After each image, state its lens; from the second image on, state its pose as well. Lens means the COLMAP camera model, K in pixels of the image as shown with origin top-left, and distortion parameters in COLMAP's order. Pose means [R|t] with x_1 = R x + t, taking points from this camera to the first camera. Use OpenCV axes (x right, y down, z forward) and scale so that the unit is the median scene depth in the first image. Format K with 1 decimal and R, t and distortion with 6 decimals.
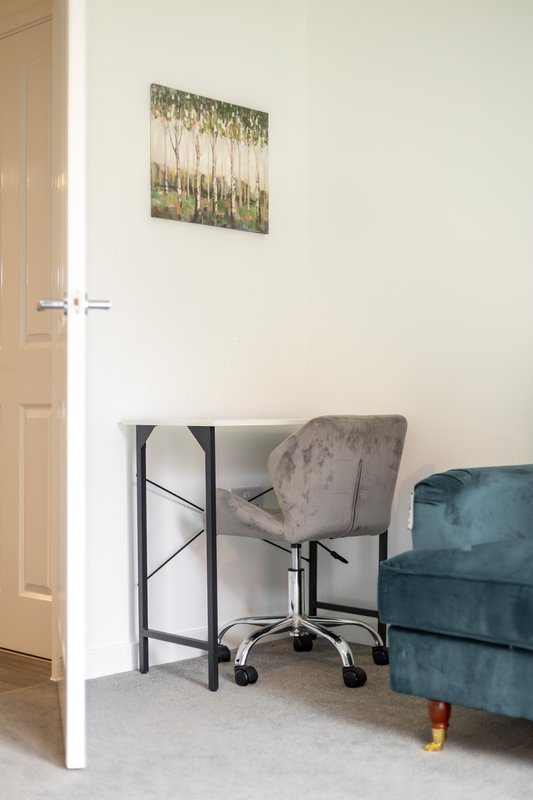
lens RADIAL K [[1157.1, 0, 266.5], [0, 1157.1, 400.0], [0, 0, 1]] dist [0.002288, -0.093967]
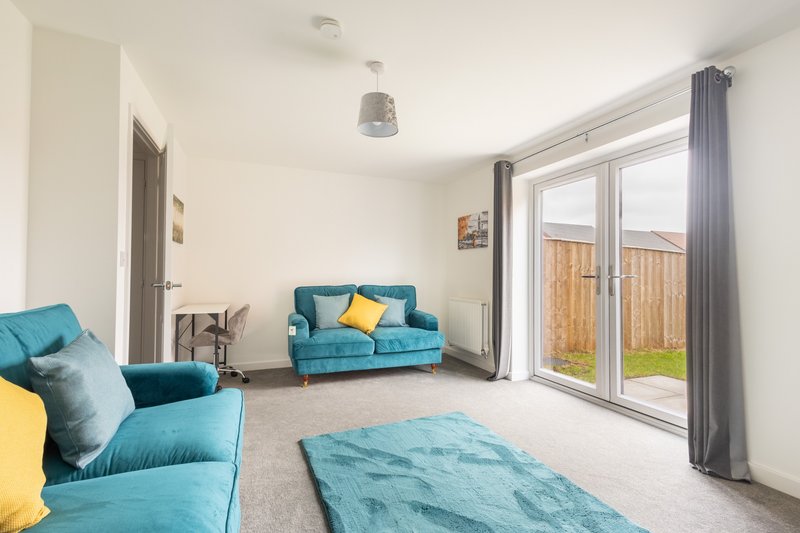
lens RADIAL K [[368.8, 0, 400.0], [0, 368.8, 266.5], [0, 0, 1]] dist [0.008555, 0.000442]
pose [[0.400050, 0.016321, 0.916348, -1.010735], [-0.014063, 0.999833, -0.011668, -0.130589], [-0.916385, -0.008218, 0.400213, 0.163024]]
